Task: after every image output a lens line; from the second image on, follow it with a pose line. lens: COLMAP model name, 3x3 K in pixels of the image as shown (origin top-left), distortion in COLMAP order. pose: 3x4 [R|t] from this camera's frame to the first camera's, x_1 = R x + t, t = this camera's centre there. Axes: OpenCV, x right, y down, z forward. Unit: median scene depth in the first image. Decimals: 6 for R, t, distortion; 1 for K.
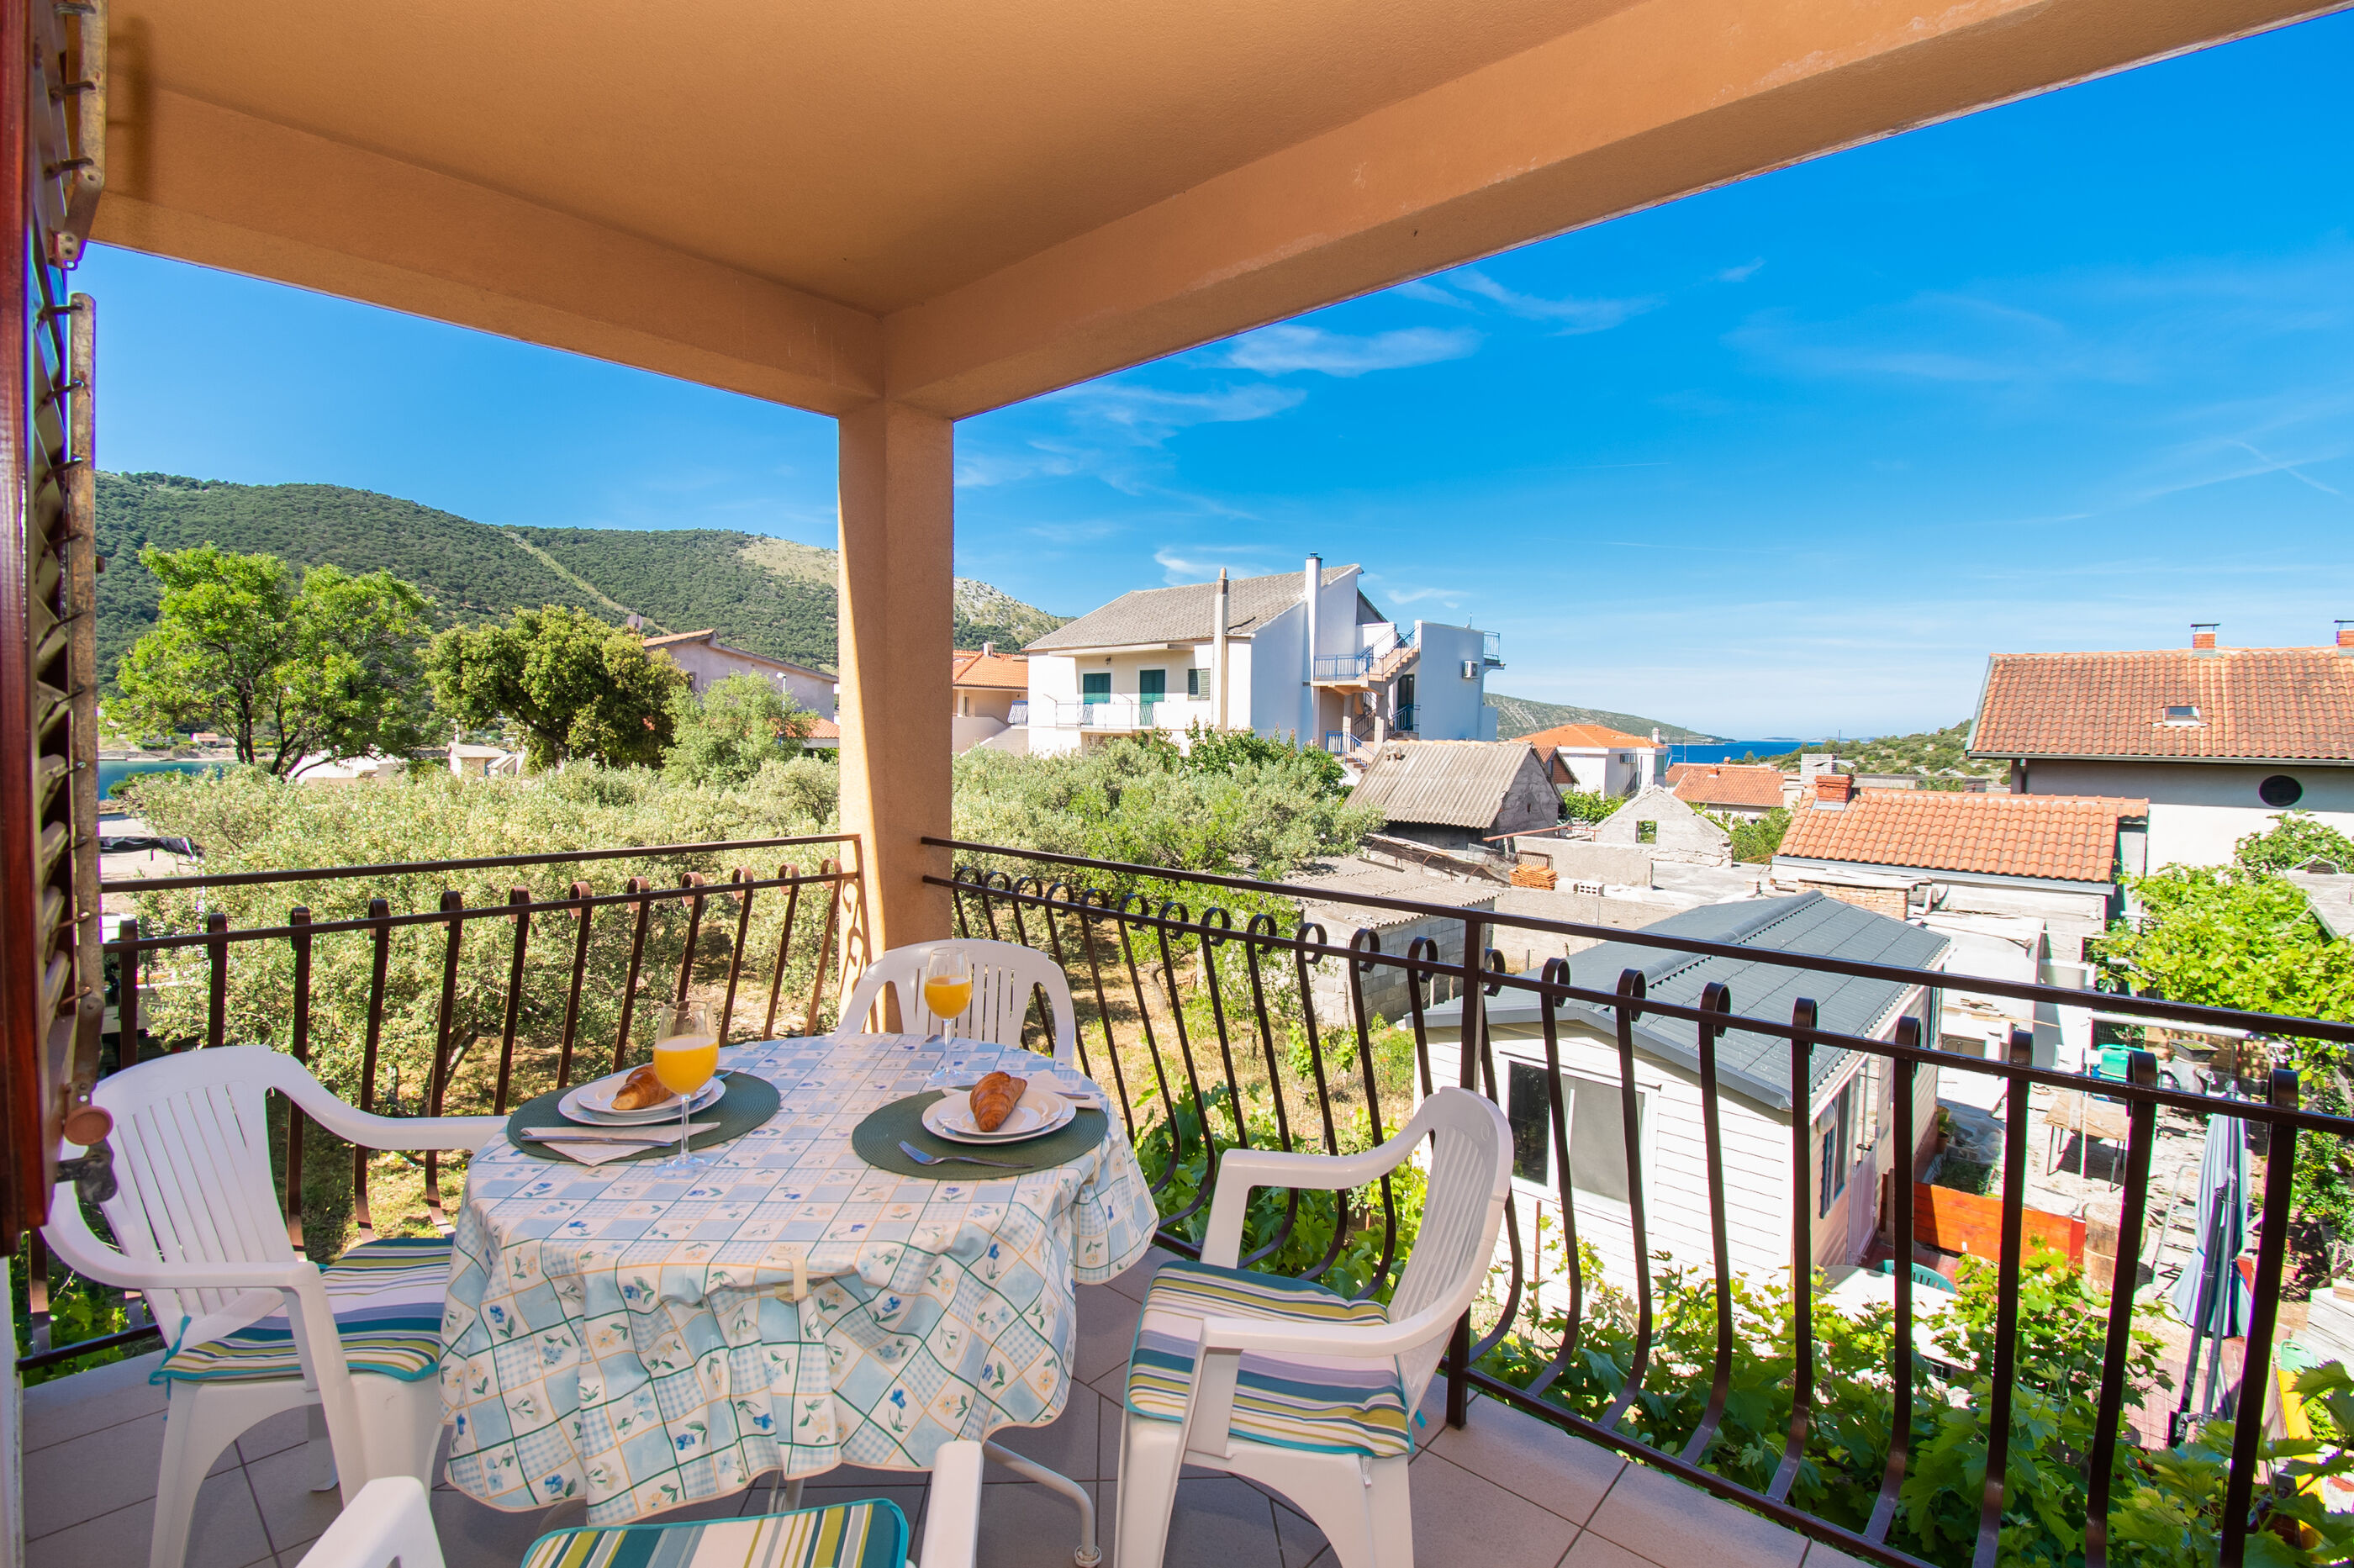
lens RADIAL K [[1054.4, 0, 1187.3], [0, 1054.4, 777.6], [0, 0, 1]] dist [0.013491, -0.020974]
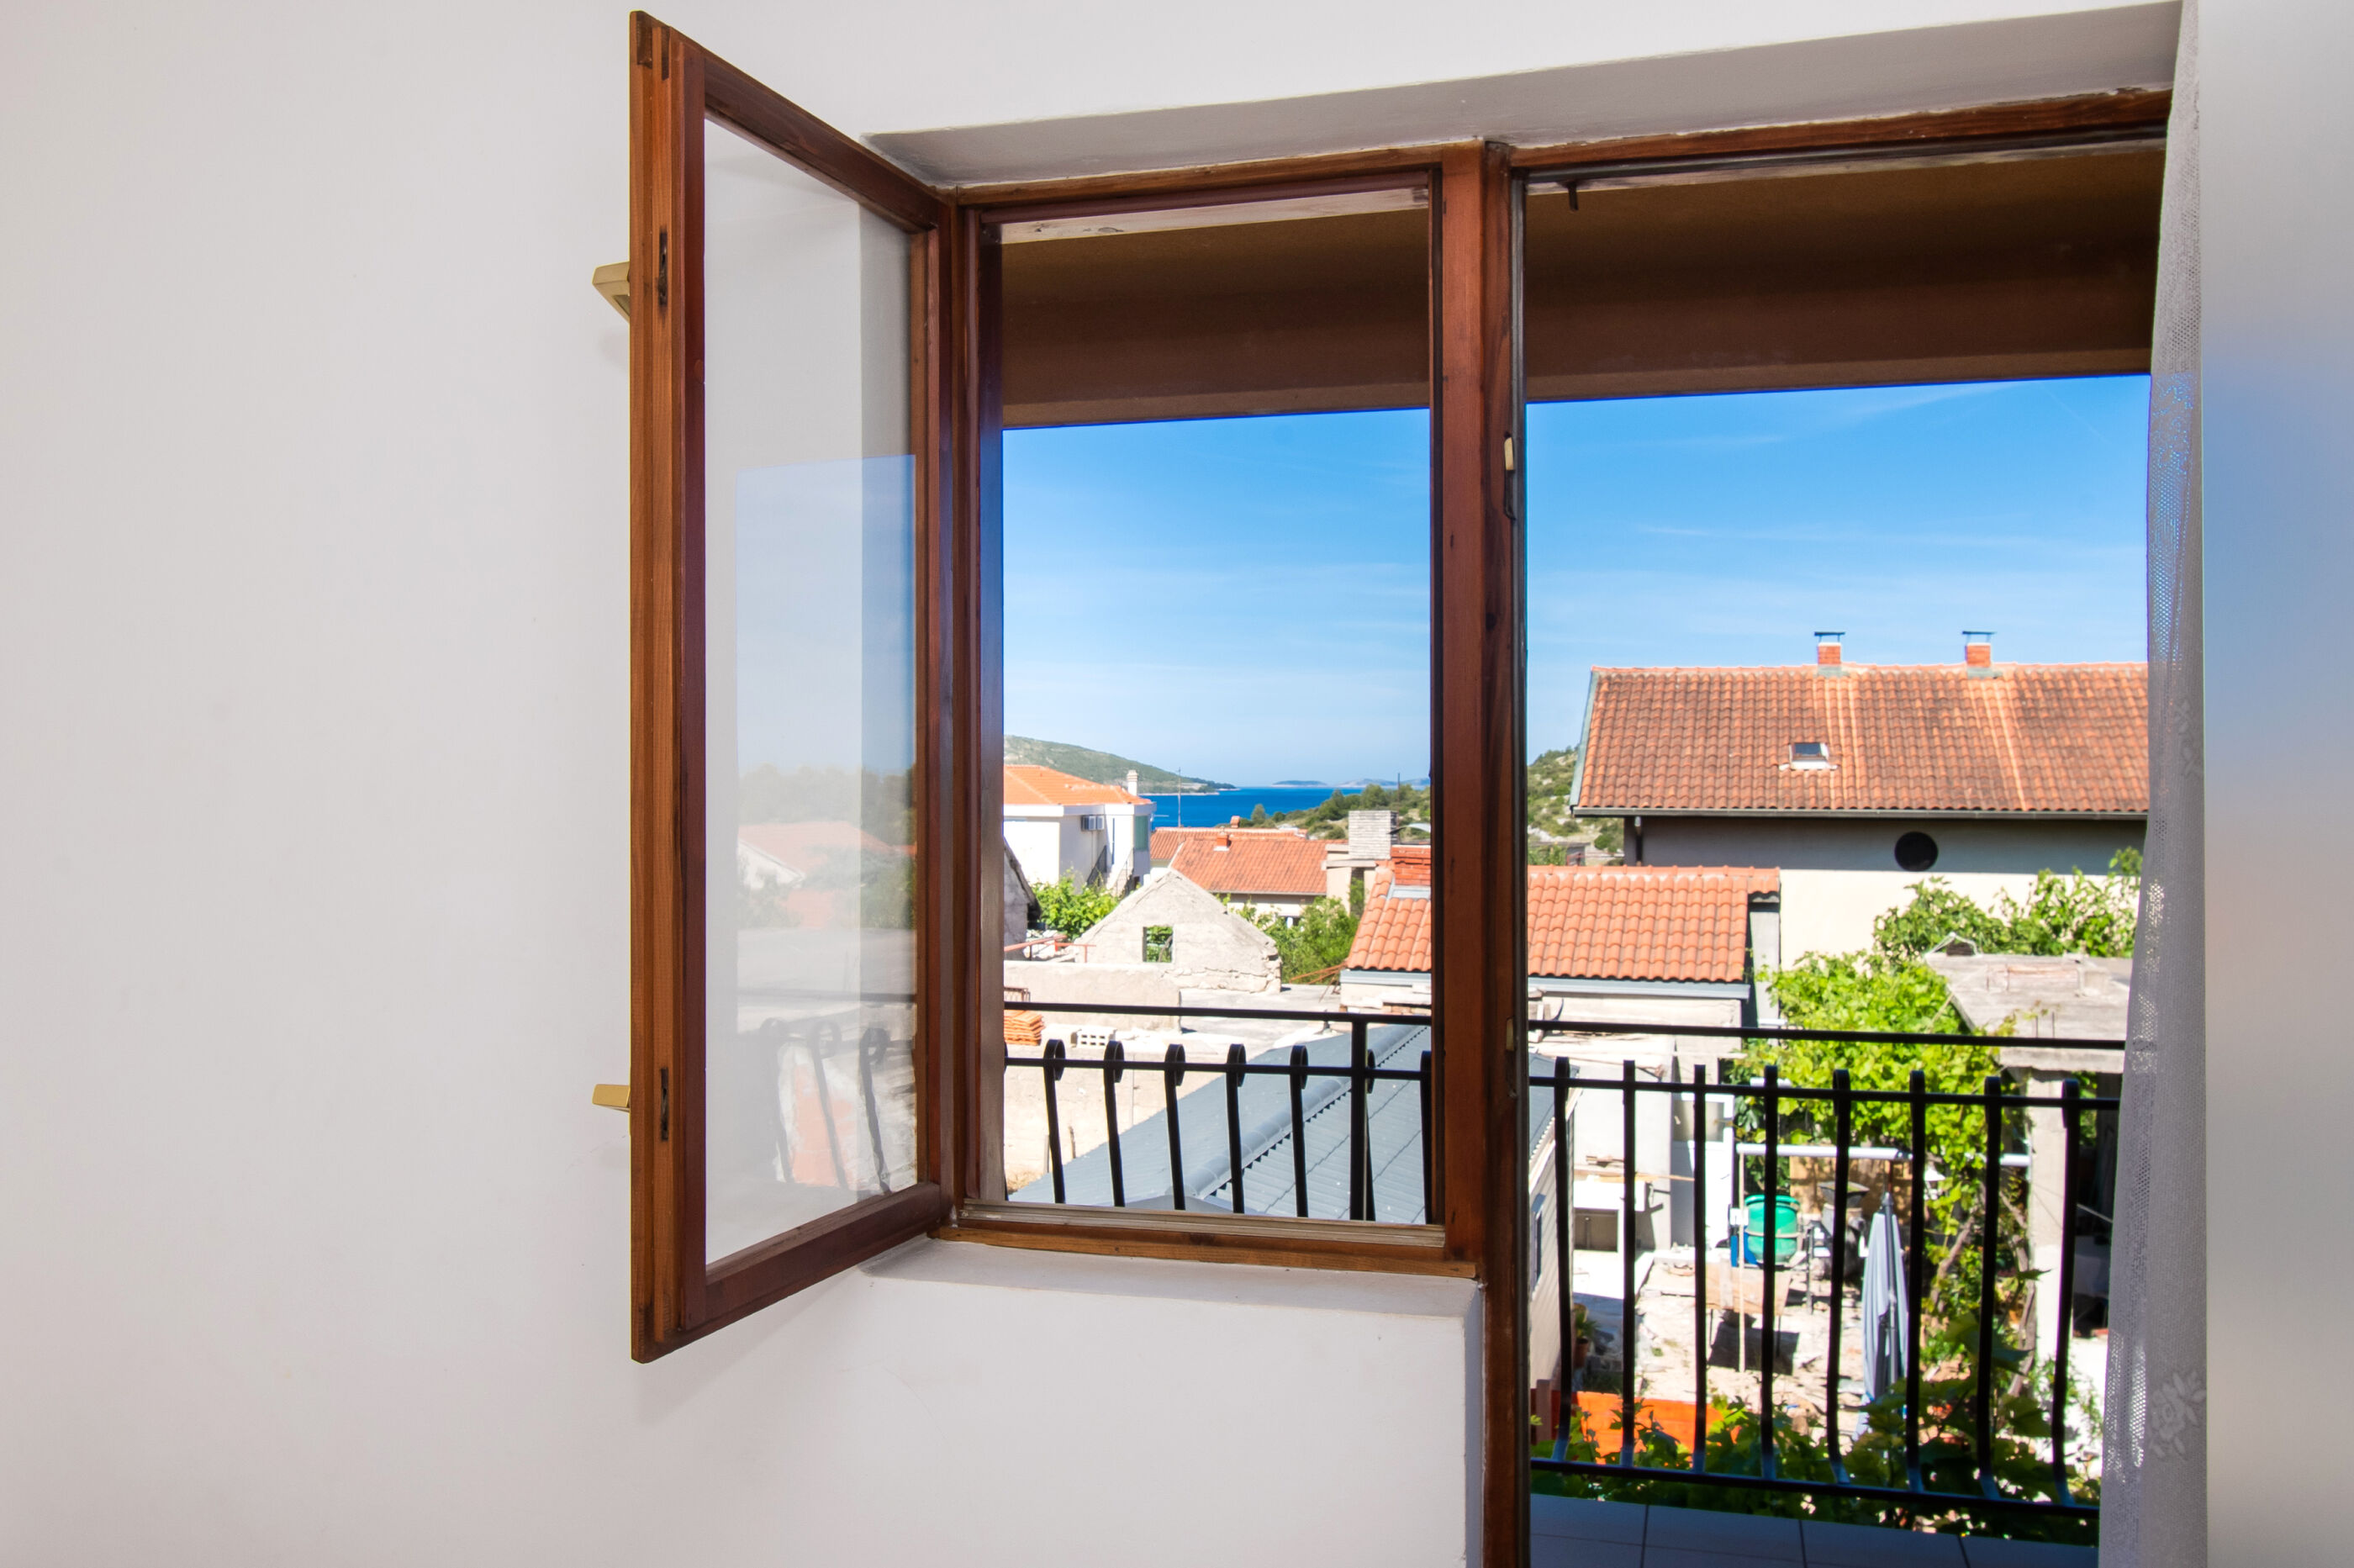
lens RADIAL K [[1969.6, 0, 1192.5], [0, 1969.6, 782.1], [0, 0, 1]] dist [0.004653, -0.005102]
pose [[0.897241, -0.011155, 0.441401, -0.077759], [0.029183, 0.998993, -0.034074, -0.004954], [-0.440577, 0.043454, 0.896663, -0.075879]]
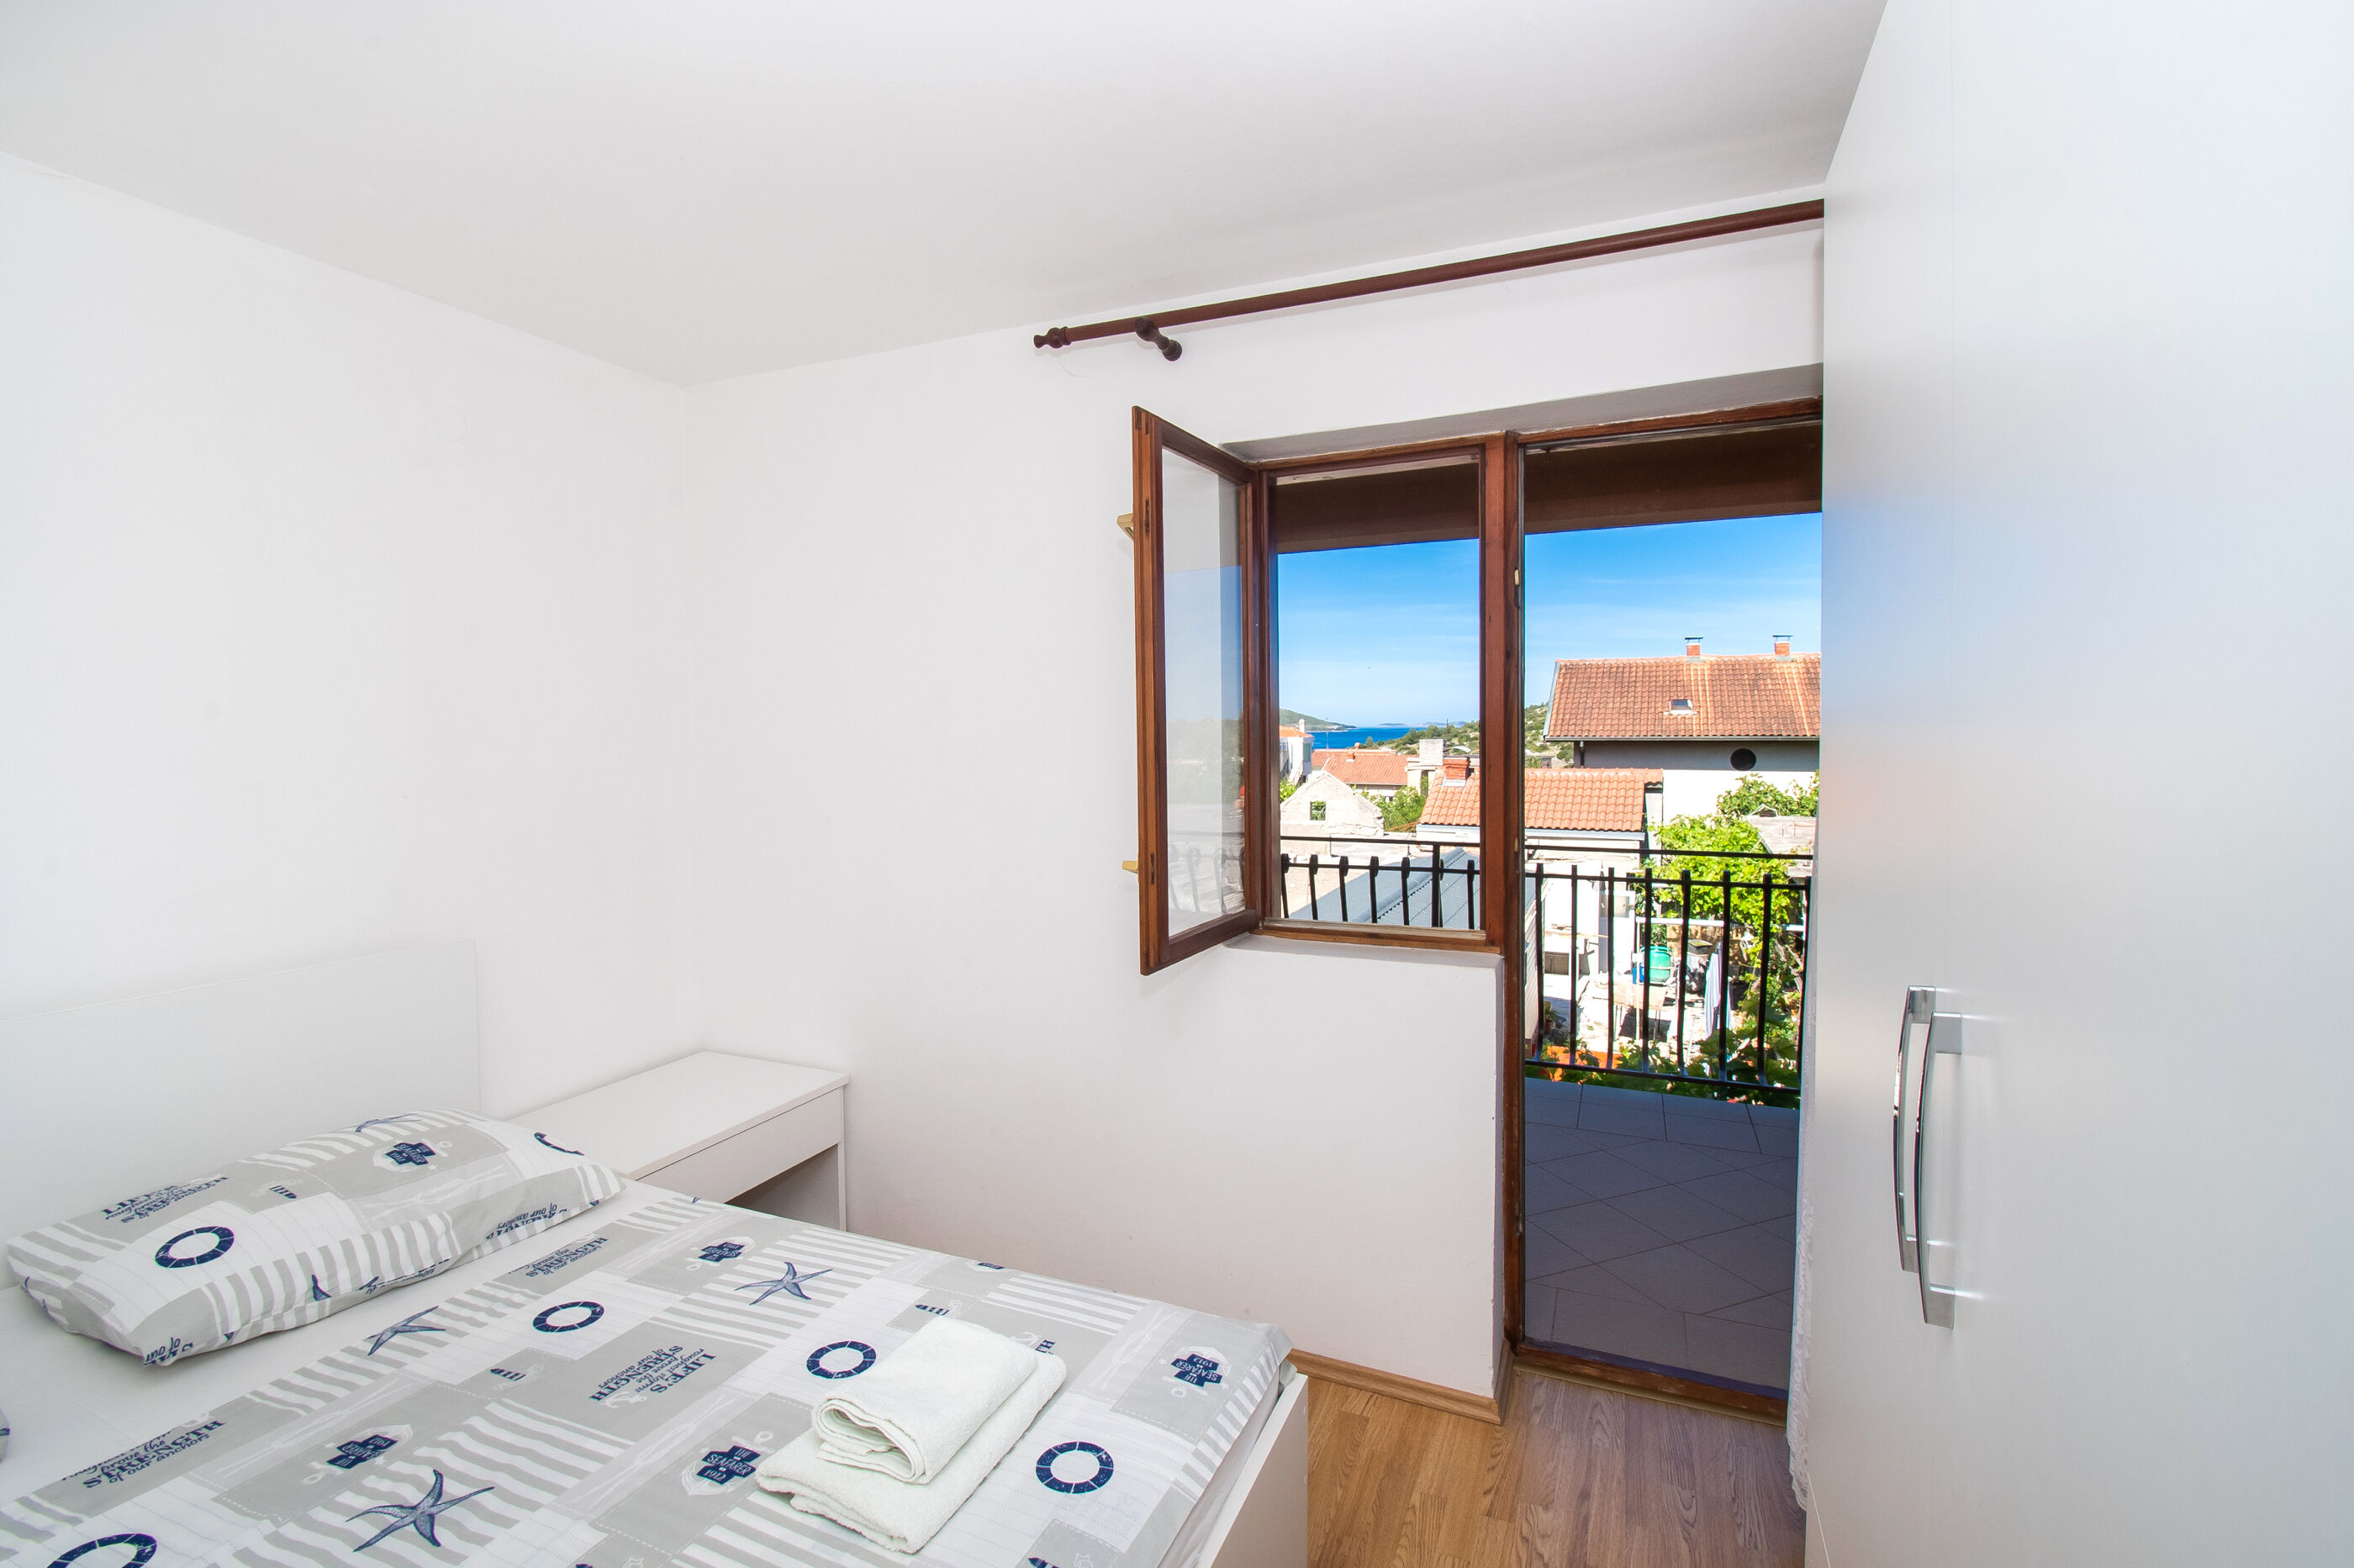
lens RADIAL K [[1043.5, 0, 1187.5], [0, 1043.5, 775.3], [0, 0, 1]] dist [0.011883, -0.021452]
pose [[0.949410, -0.036300, 0.311935, -0.090089], [0.035233, 0.999338, 0.009058, -0.005154], [-0.312057, 0.002390, 0.950060, -0.091832]]
